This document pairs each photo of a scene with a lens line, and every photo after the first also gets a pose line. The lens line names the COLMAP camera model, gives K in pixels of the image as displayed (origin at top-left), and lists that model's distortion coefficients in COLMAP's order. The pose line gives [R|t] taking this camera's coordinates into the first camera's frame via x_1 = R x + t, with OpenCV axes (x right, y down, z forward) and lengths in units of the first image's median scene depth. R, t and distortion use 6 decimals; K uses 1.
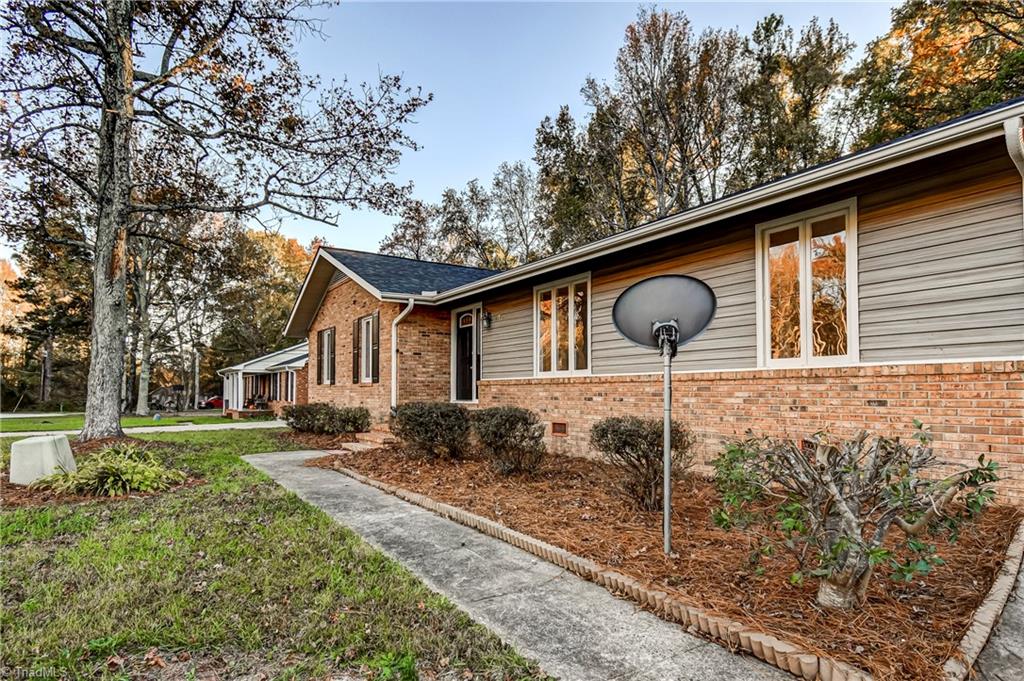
lens RADIAL K [[543.3, 0, 516.6], [0, 543.3, 387.5], [0, 0, 1]] dist [-0.002027, -0.000623]
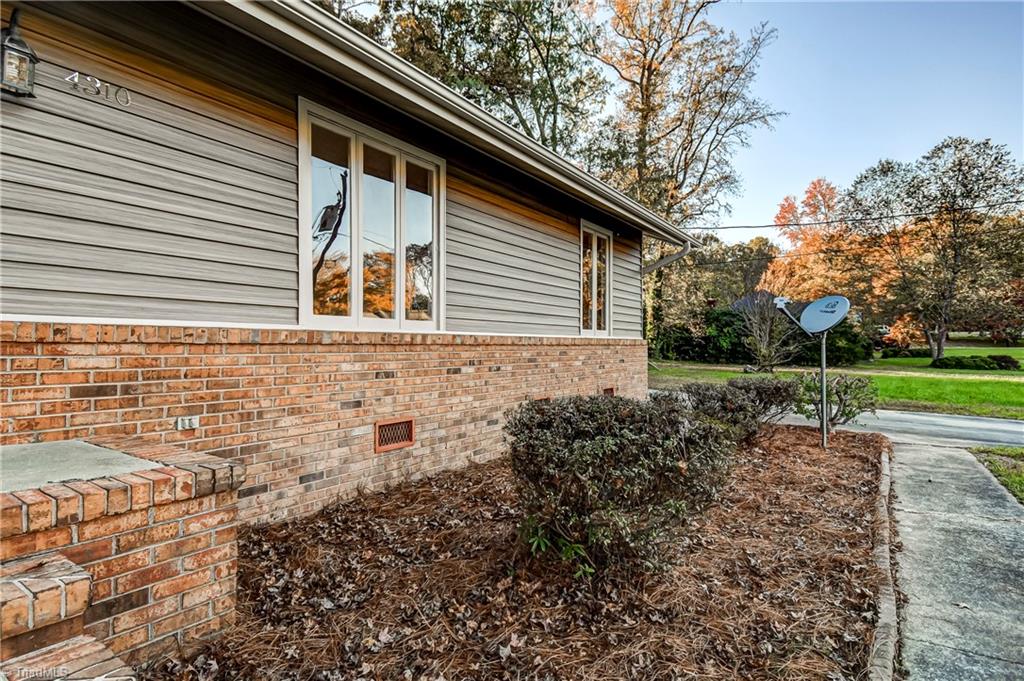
lens RADIAL K [[499.1, 0, 530.0], [0, 499.1, 352.1], [0, 0, 1]] dist [-0.000692, -0.000172]
pose [[-0.345074, 0.001984, 0.938573, -0.357182], [0.003168, 0.999995, -0.000949, 0.000615], [-0.938570, 0.002646, -0.345078, 0.935424]]
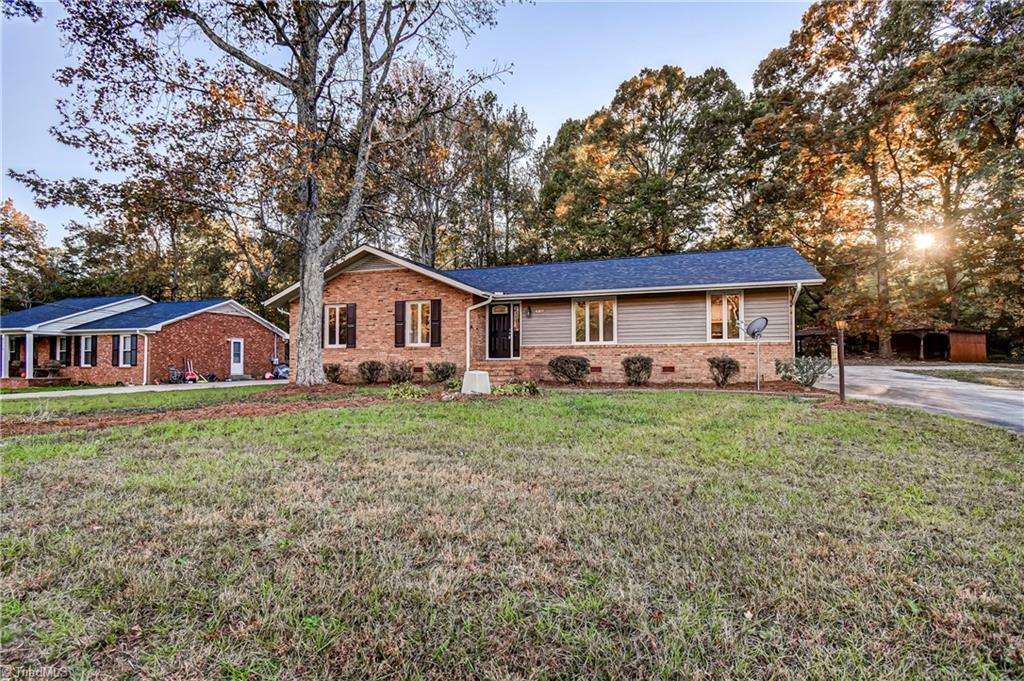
lens RADIAL K [[500.7, 0, 506.2], [0, 500.7, 359.9], [0, 0, 1]] dist [0.017382, -0.018805]
pose [[0.797500, 0.000902, 0.603319, -1.184653], [-0.001321, 0.999999, 0.000252, 0.034275], [-0.603318, -0.000998, 0.797500, -0.270906]]
